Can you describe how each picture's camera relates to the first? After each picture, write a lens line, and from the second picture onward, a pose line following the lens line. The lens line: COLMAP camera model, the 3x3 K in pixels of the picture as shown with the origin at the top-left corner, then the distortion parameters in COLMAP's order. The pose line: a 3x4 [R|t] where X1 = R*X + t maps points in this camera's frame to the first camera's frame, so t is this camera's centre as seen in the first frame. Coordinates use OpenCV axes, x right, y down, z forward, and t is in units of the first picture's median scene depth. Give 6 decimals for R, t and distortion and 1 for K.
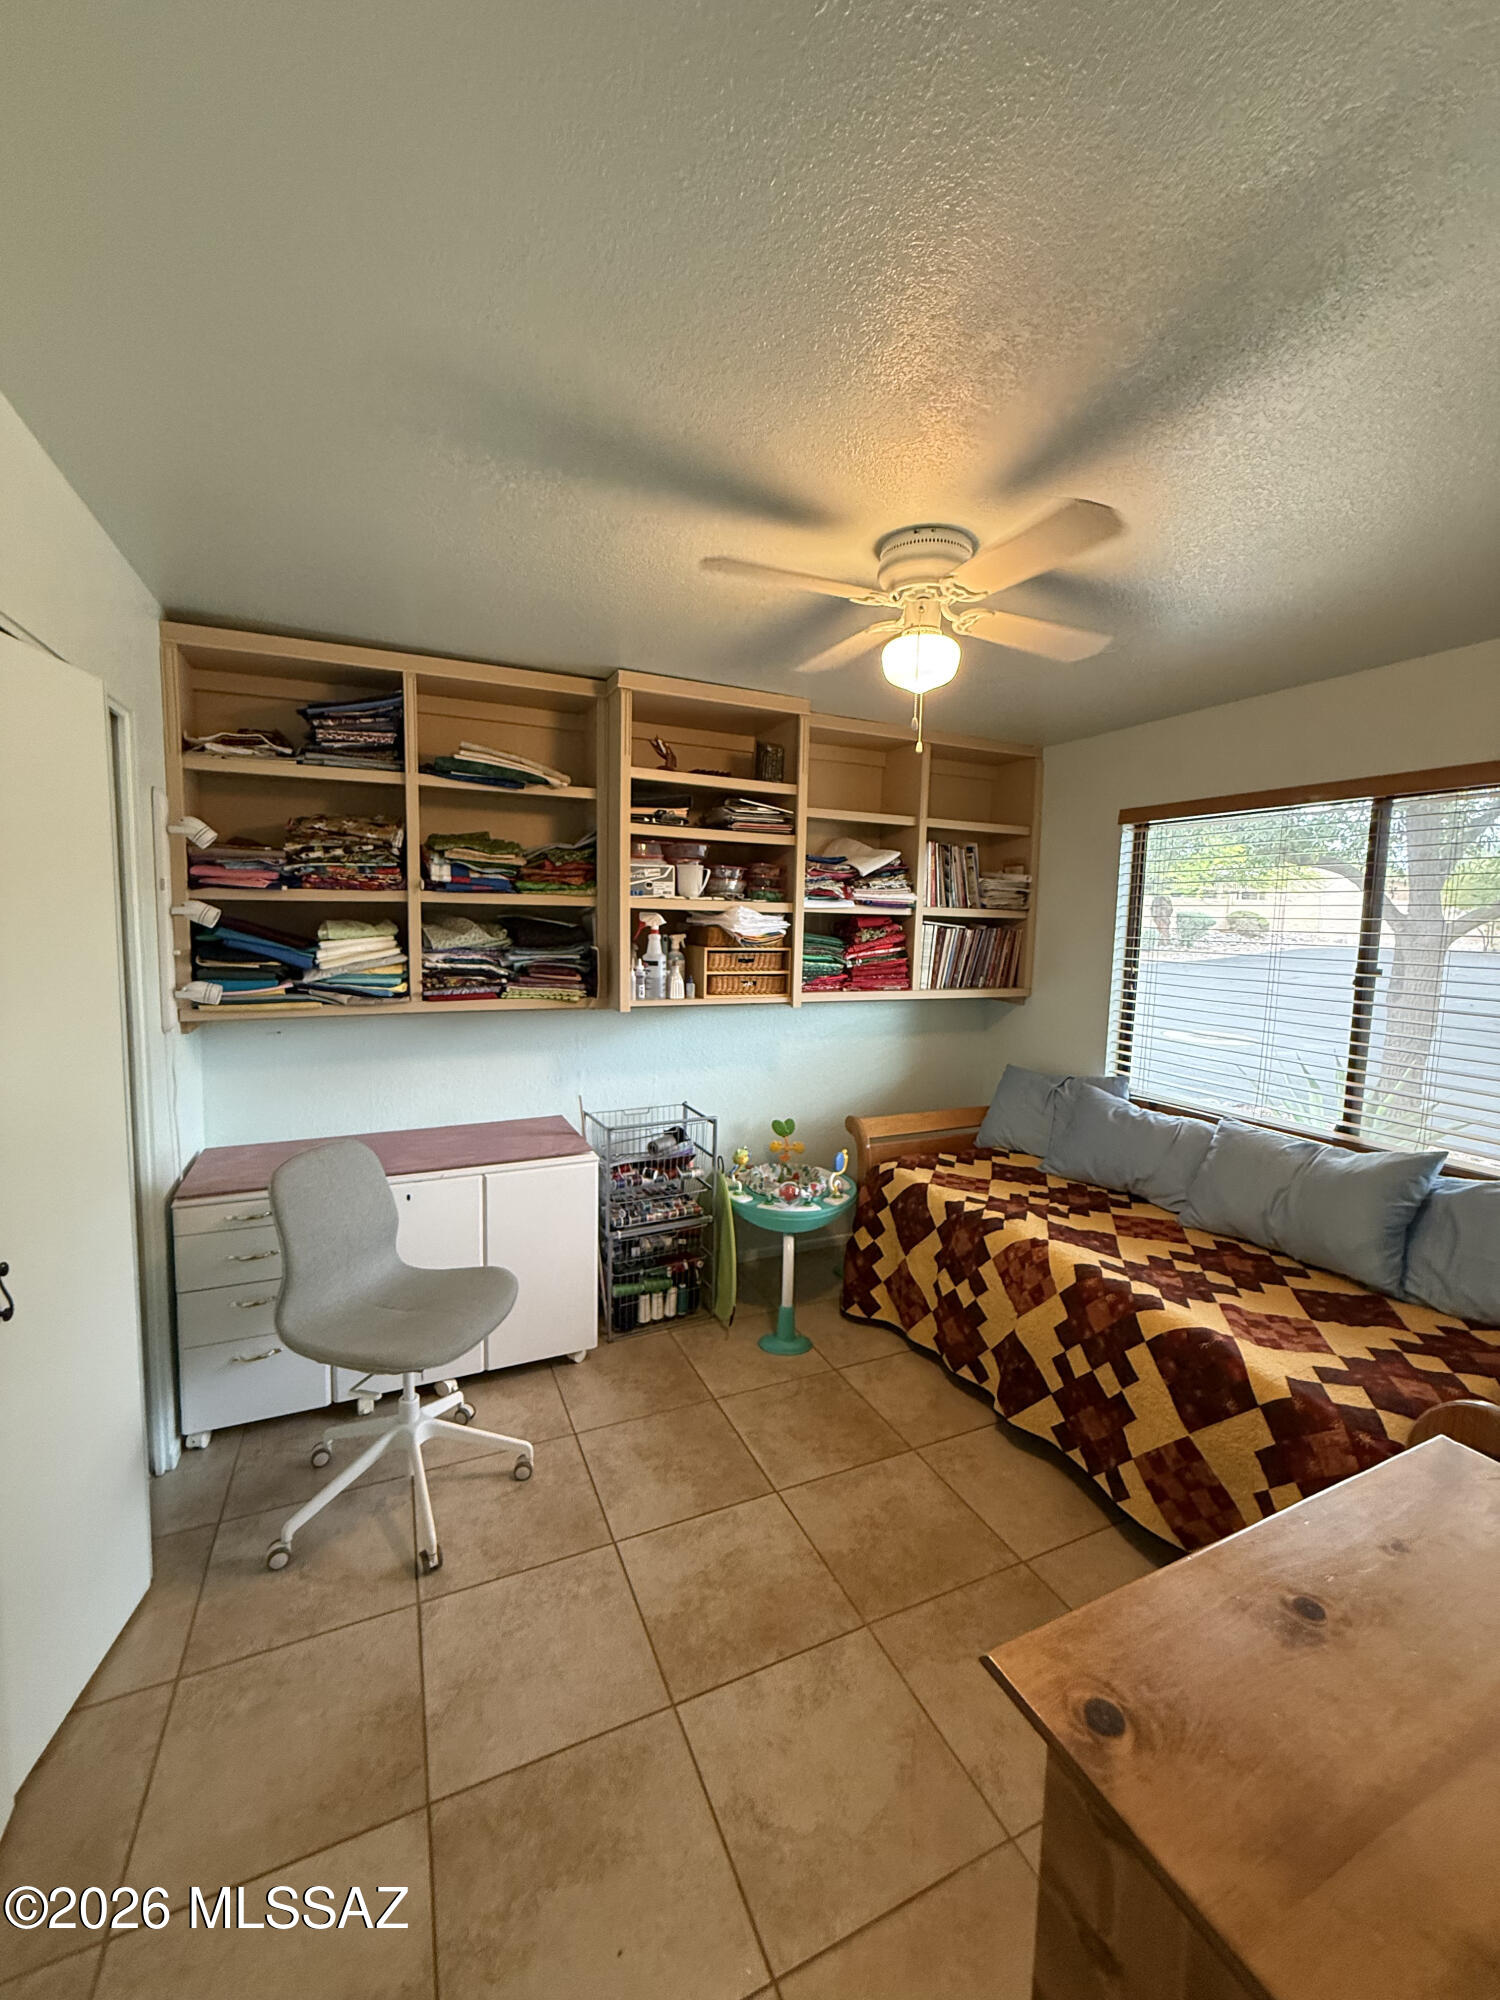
lens RADIAL K [[797.4, 0, 753.2], [0, 797.4, 996.7], [0, 0, 1]] dist [0.001127, 0.000391]
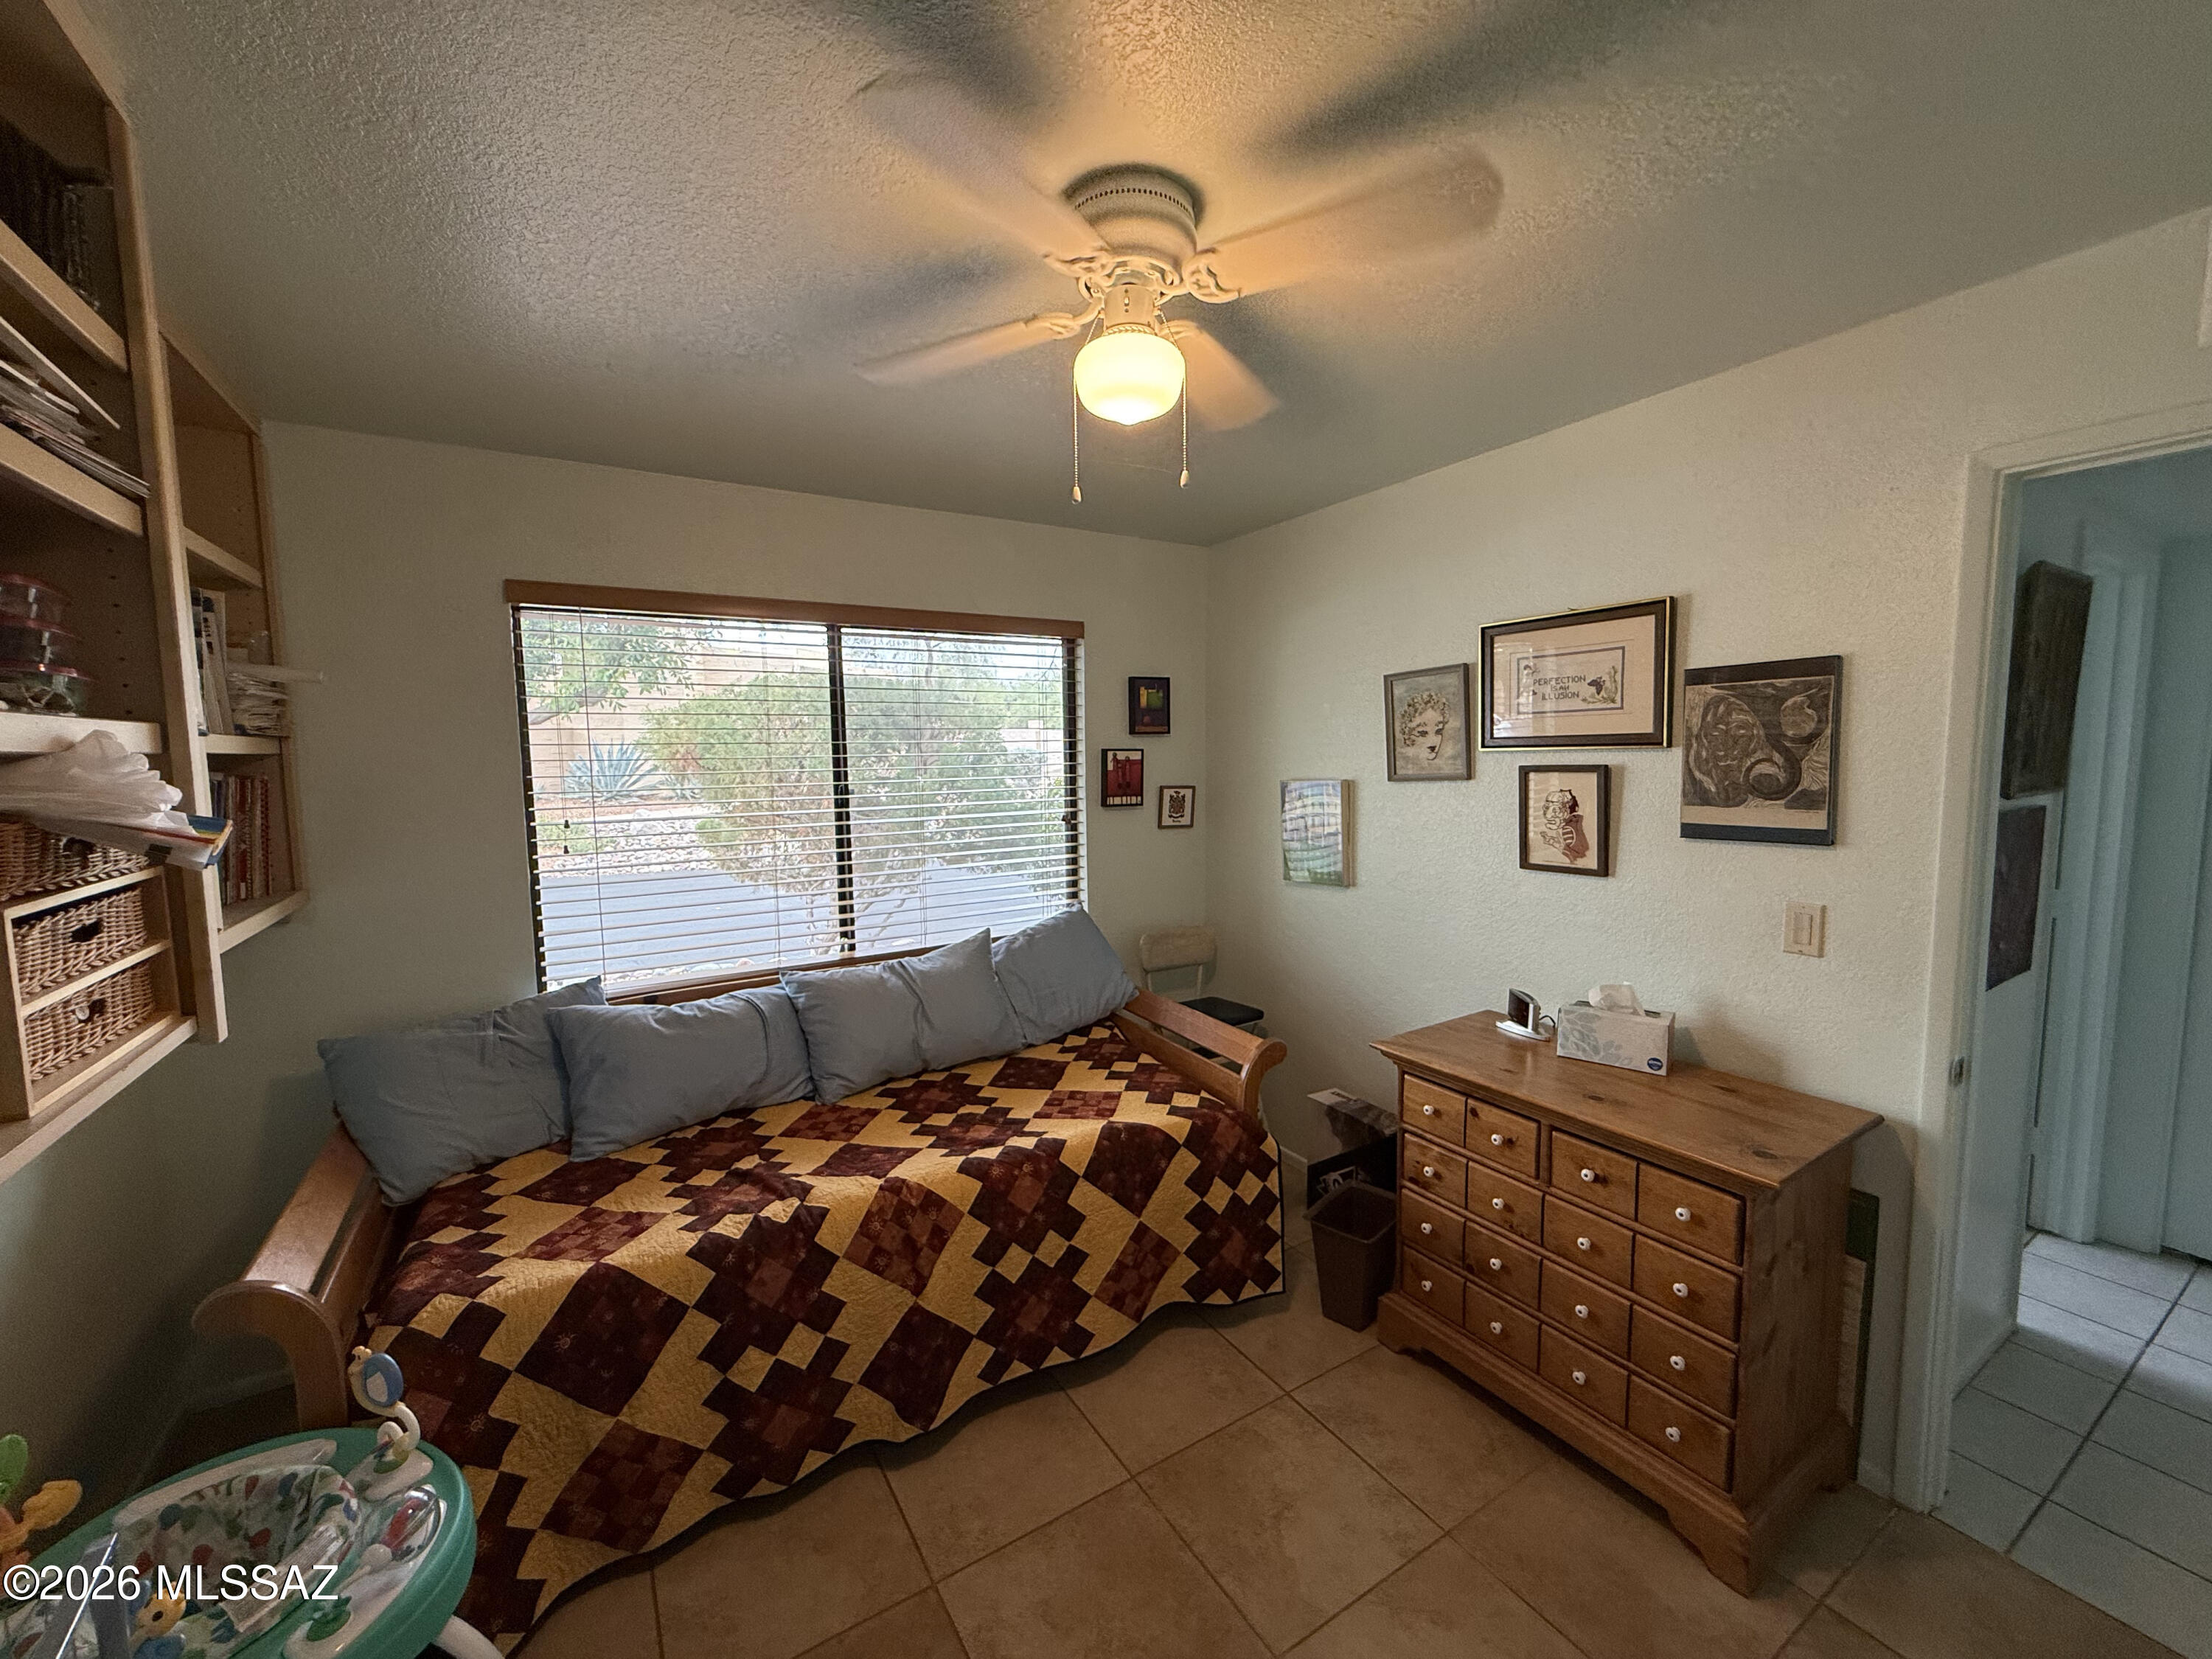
lens RADIAL K [[881.9, 0, 1107.2], [0, 881.9, 827.7], [0, 0, 1]] dist [0.001127, 0.000391]
pose [[-0.120361, -0.112993, 0.986279, -0.437746], [0.109736, 0.985899, 0.126341, -0.100865], [-0.986647, 0.123436, -0.106264, 0.849798]]
